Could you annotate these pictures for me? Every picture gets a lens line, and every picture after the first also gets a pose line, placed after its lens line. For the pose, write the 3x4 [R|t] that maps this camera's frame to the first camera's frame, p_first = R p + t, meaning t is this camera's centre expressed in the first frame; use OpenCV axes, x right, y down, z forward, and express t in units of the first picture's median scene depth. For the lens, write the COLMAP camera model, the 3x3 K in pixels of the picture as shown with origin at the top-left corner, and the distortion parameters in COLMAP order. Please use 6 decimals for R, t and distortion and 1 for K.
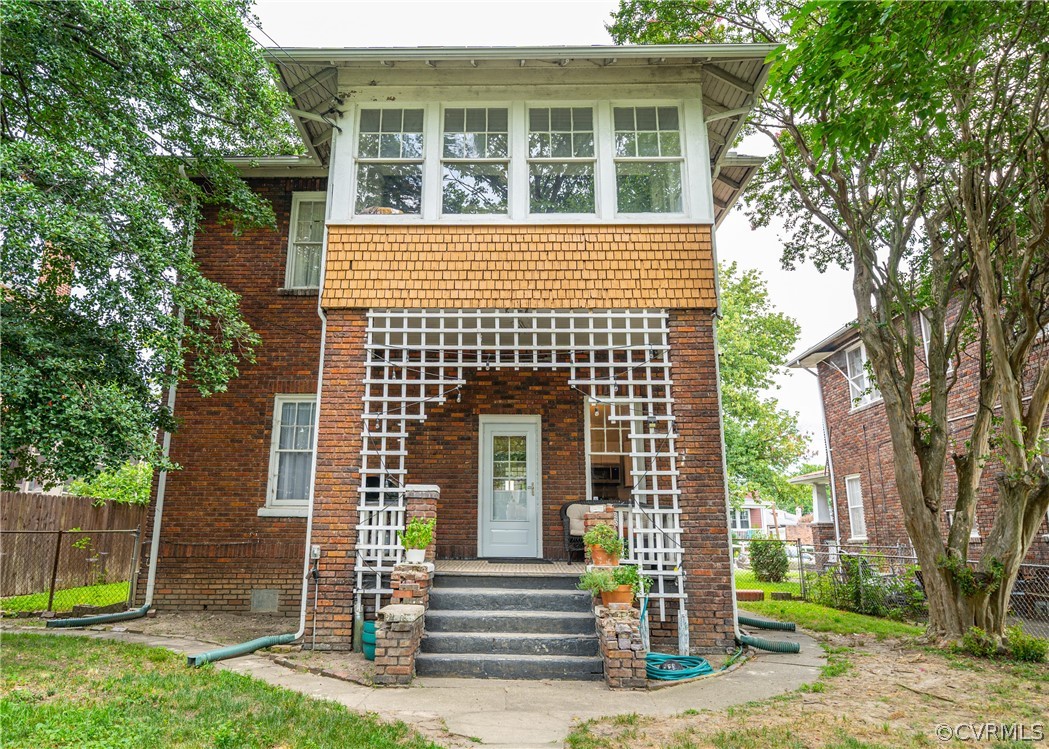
lens RADIAL K [[682.5, 0, 486.5], [0, 682.5, 376.3], [0, 0, 1]] dist [-0.000167, 0.000875]
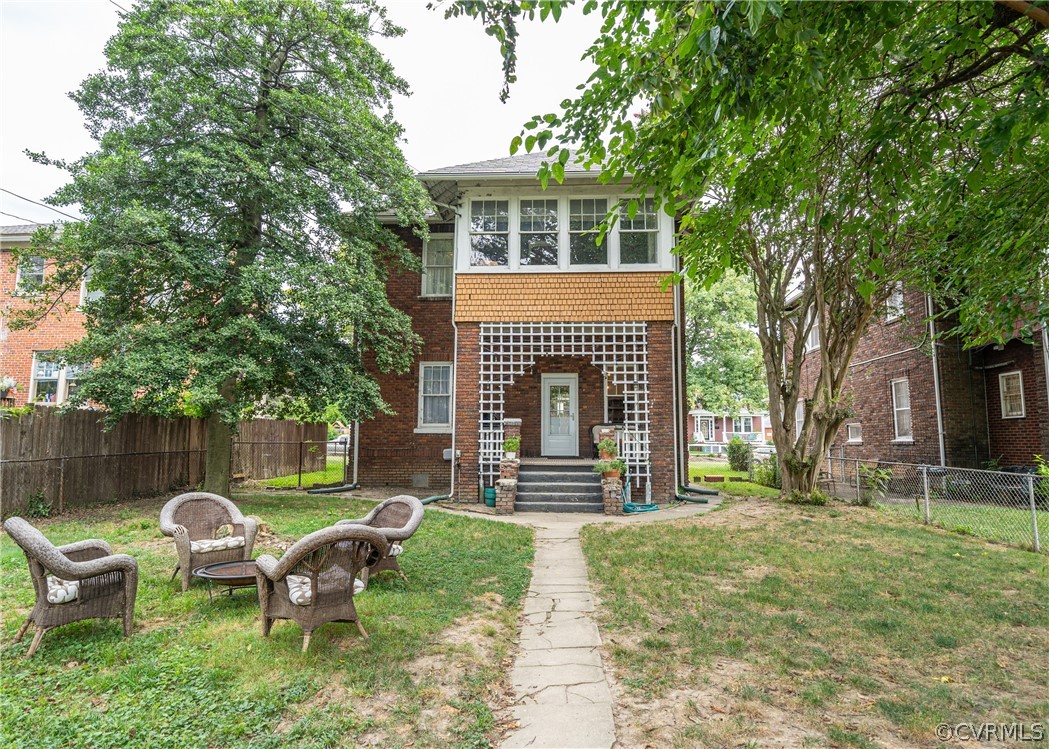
lens RADIAL K [[605.4, 0, 527.1], [0, 605.4, 373.7], [0, 0, 1]] dist [-0.003859, -0.000448]
pose [[0.999677, -0.007680, -0.024206, -0.012321], [0.010658, 0.992048, 0.125406, -0.165296], [0.023051, -0.125624, 0.991810, -0.612057]]
